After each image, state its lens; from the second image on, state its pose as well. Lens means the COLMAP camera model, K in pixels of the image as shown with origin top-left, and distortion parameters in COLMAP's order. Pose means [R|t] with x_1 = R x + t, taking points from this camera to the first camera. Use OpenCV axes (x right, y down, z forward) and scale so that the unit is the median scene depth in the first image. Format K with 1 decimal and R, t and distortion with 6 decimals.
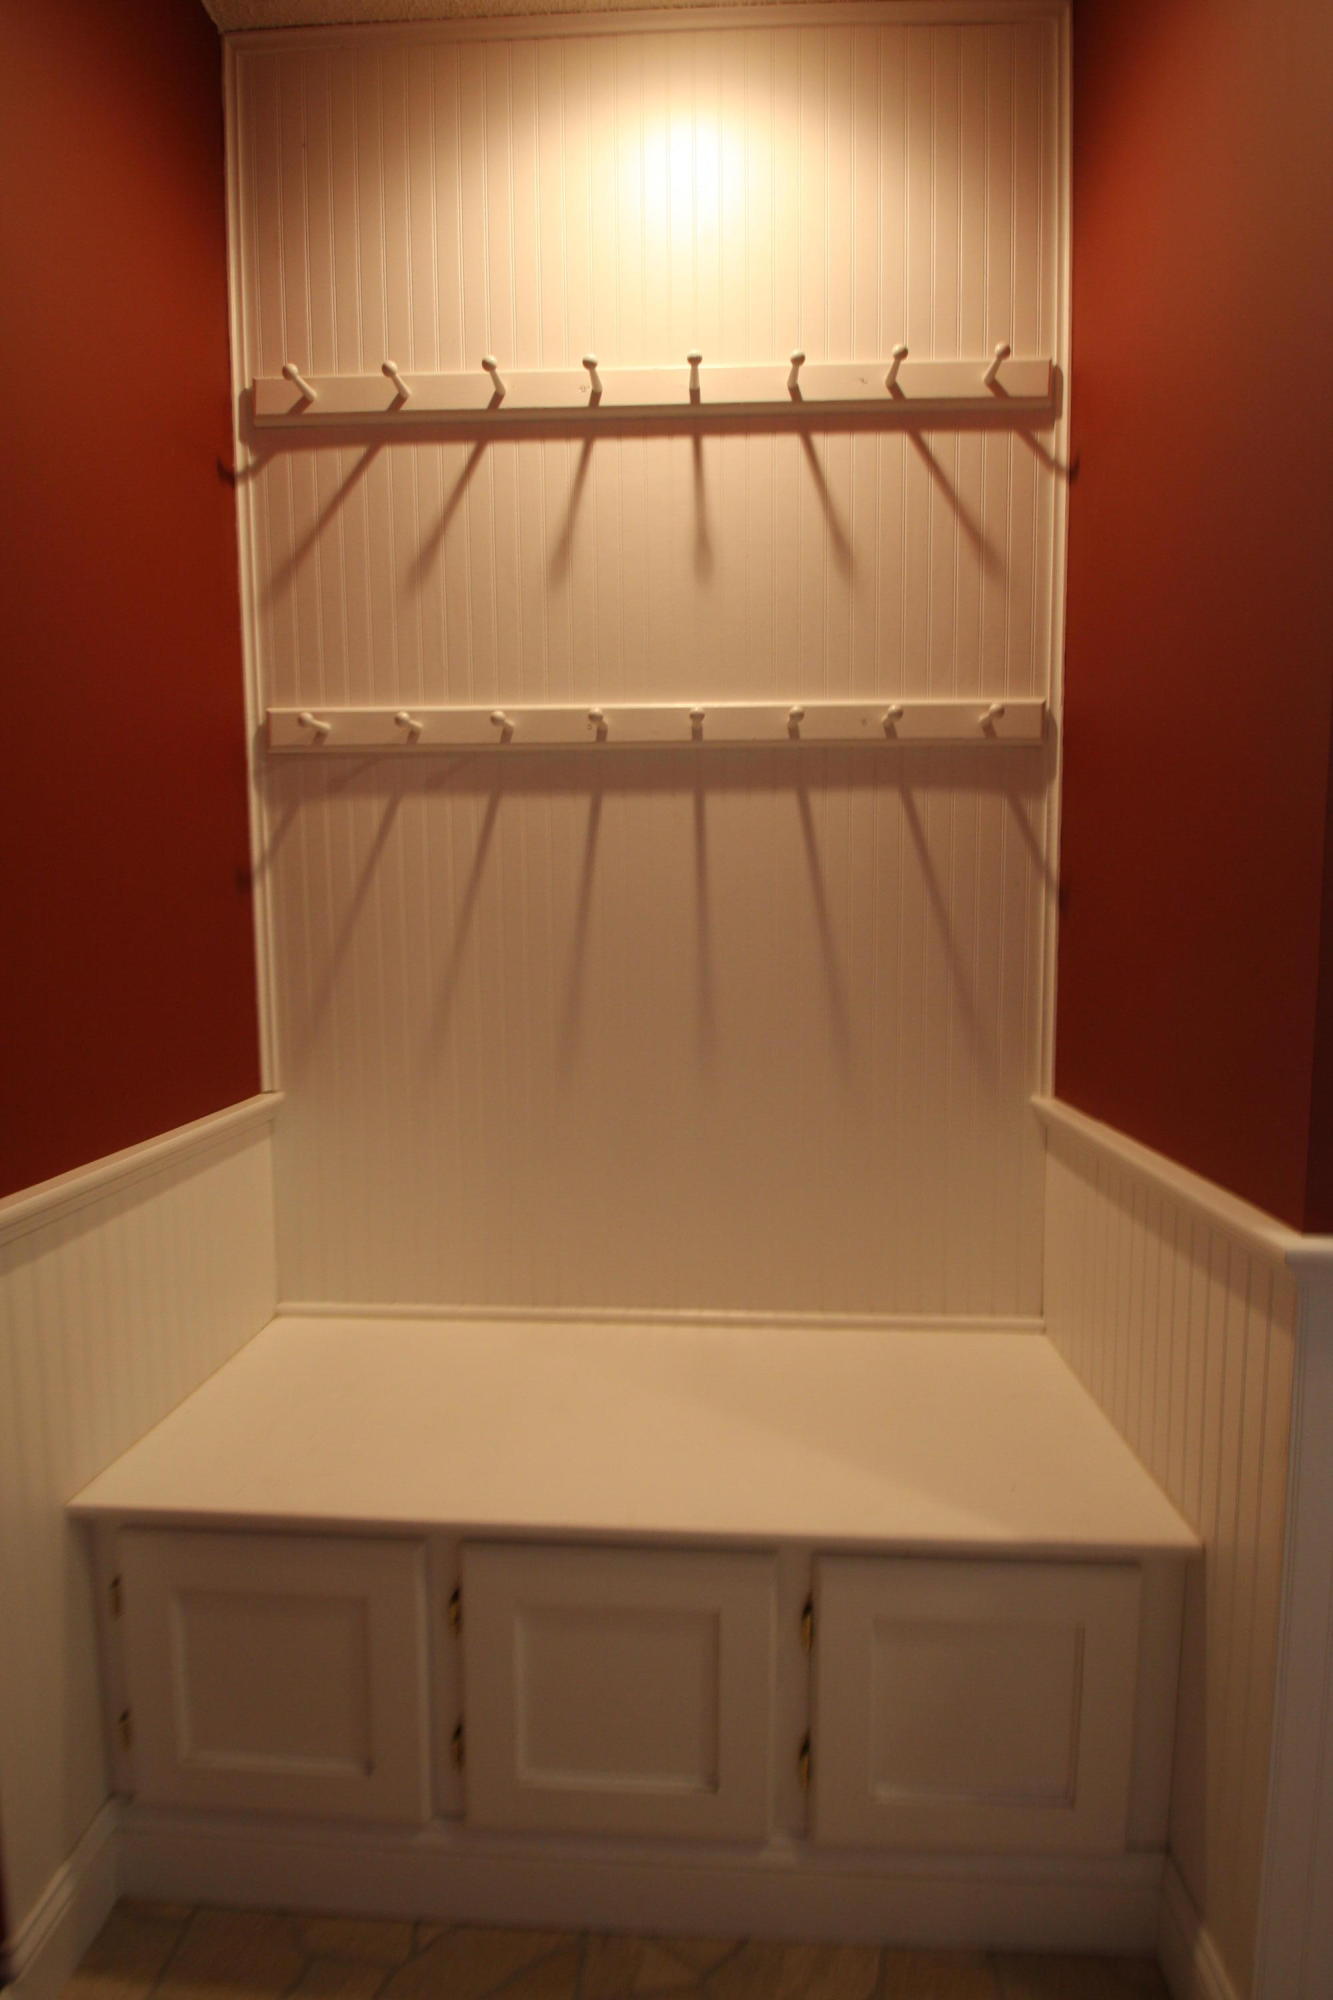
lens RADIAL K [[1021.8, 0, 678.1], [0, 1021.8, 993.0], [0, 0, 1]] dist [-0.005356, -0.001933]
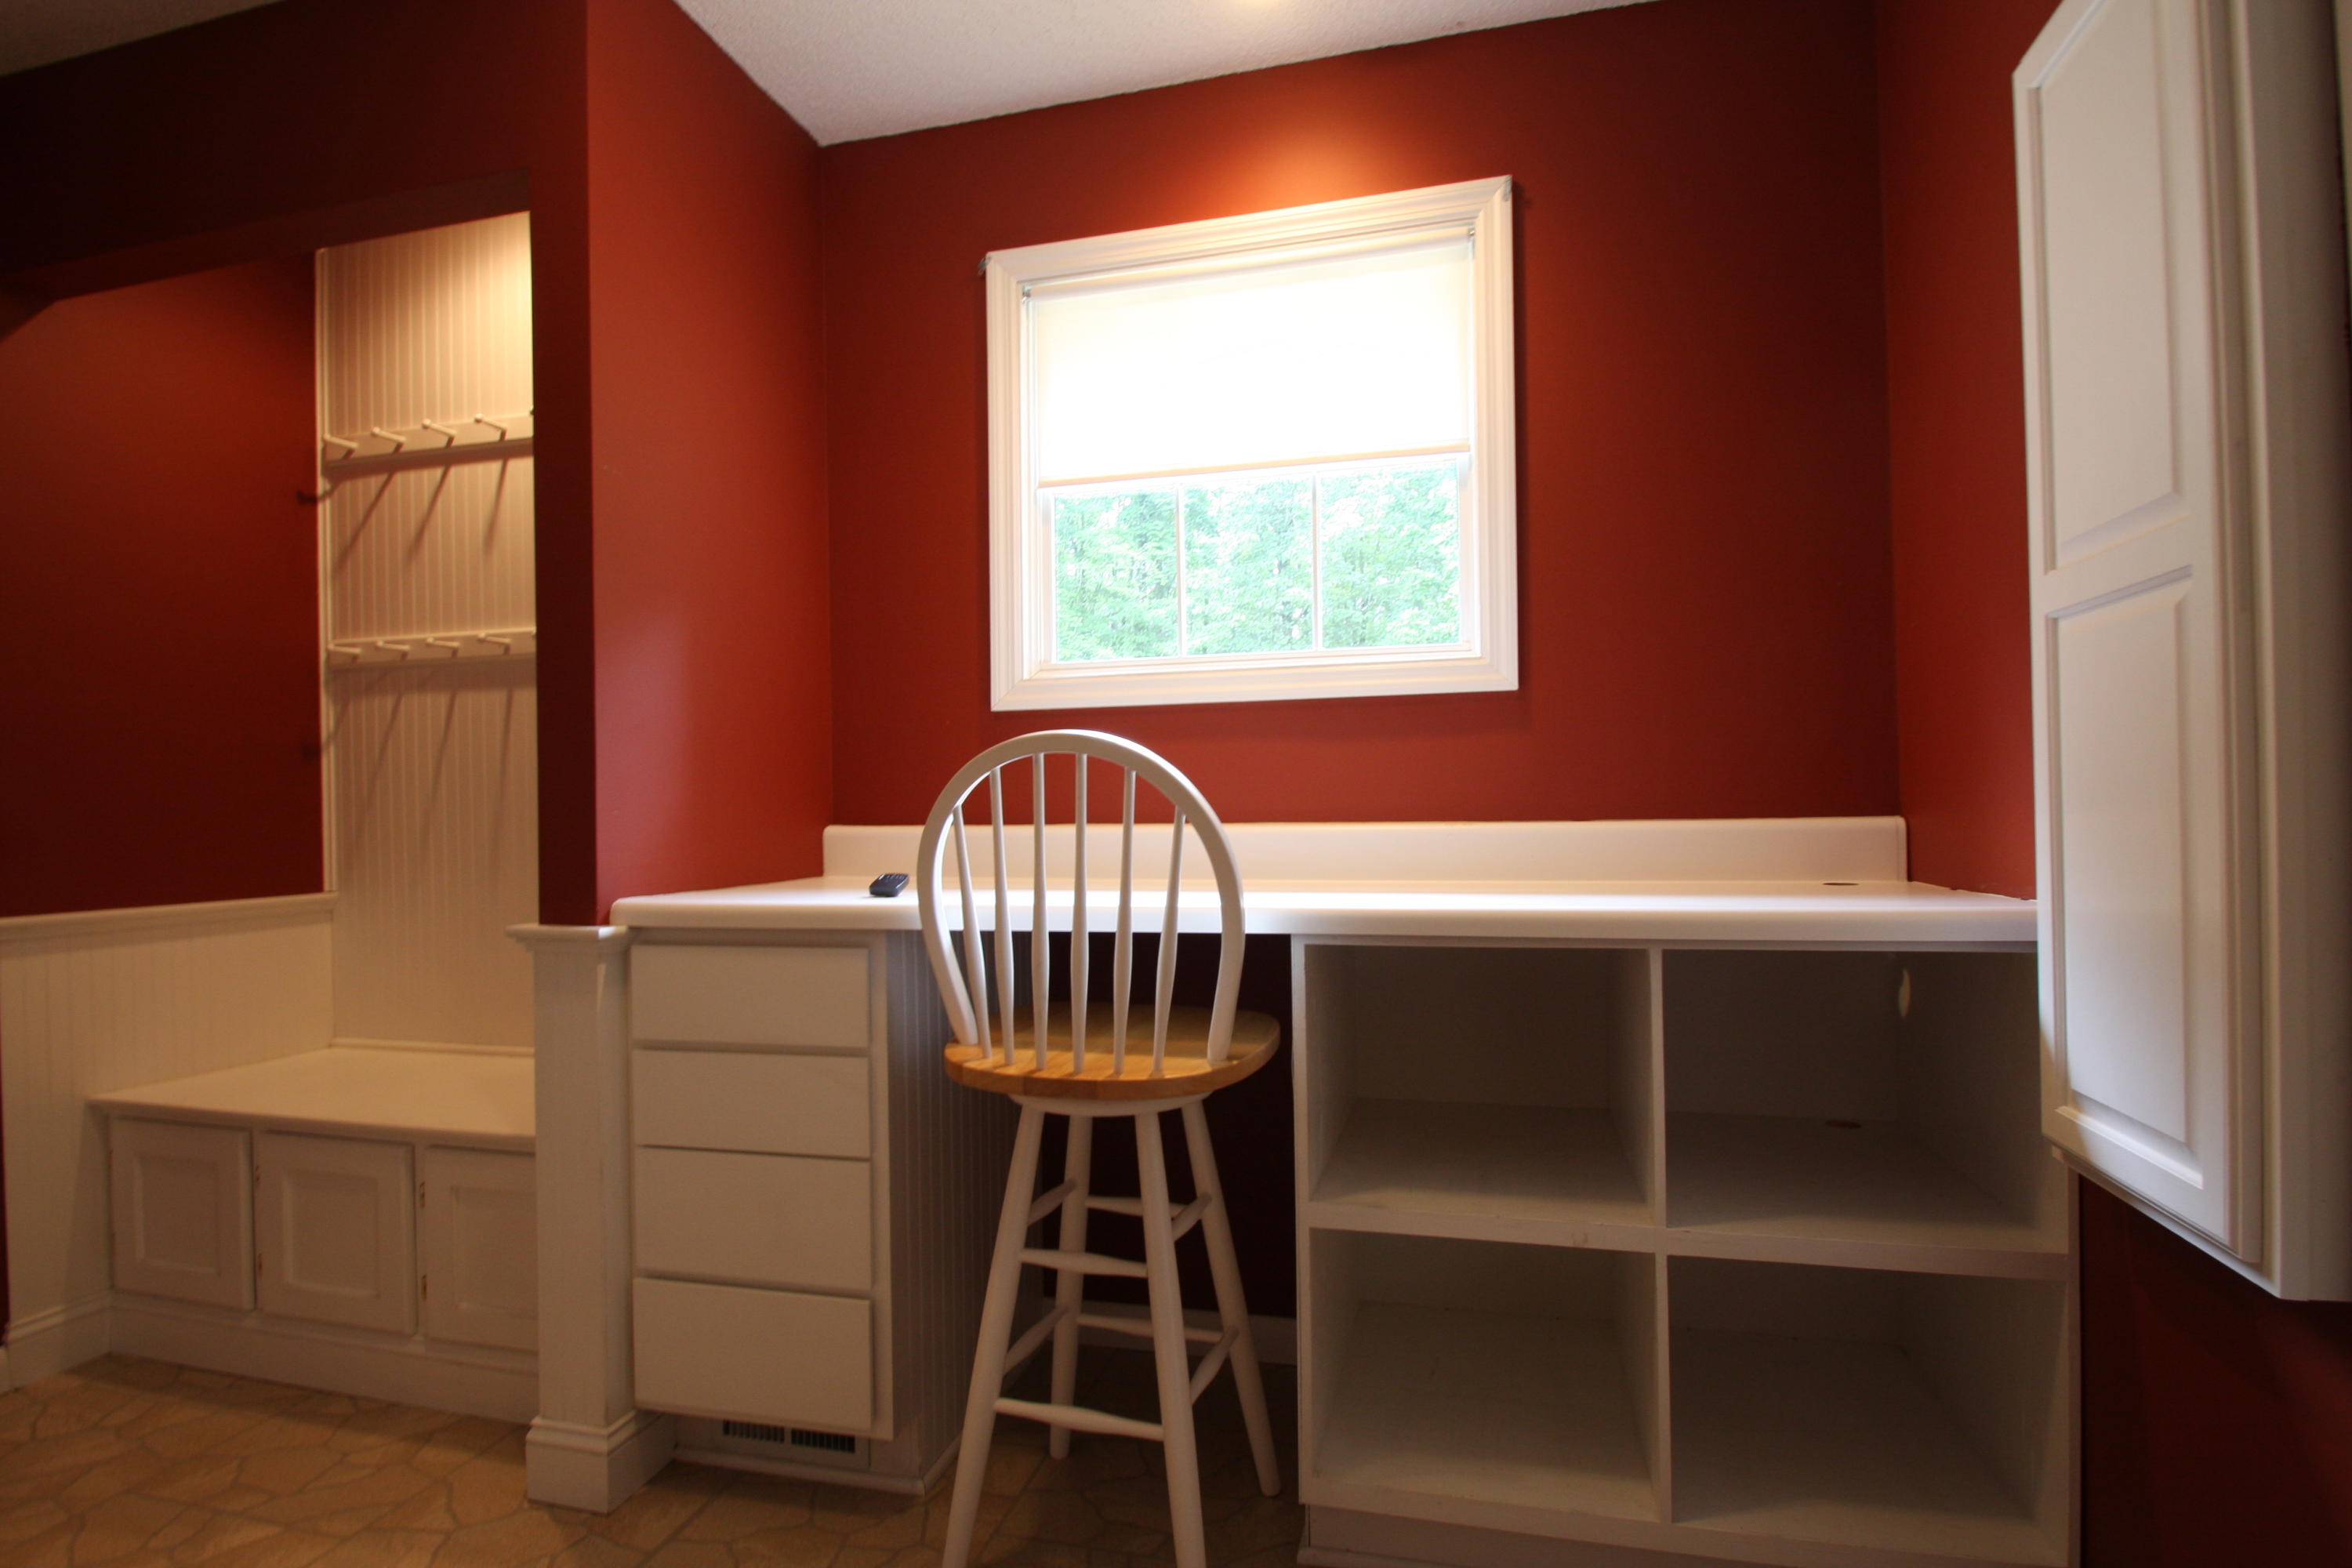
lens RADIAL K [[1201.6, 0, 1160.3], [0, 1201.6, 797.7], [0, 0, 1]] dist [-0.005356, -0.001933]
pose [[0.975823, -0.011194, -0.218276, 1.242031], [-0.008376, 0.996039, -0.088525, 0.111133], [0.218402, 0.088213, 0.971864, -0.482203]]
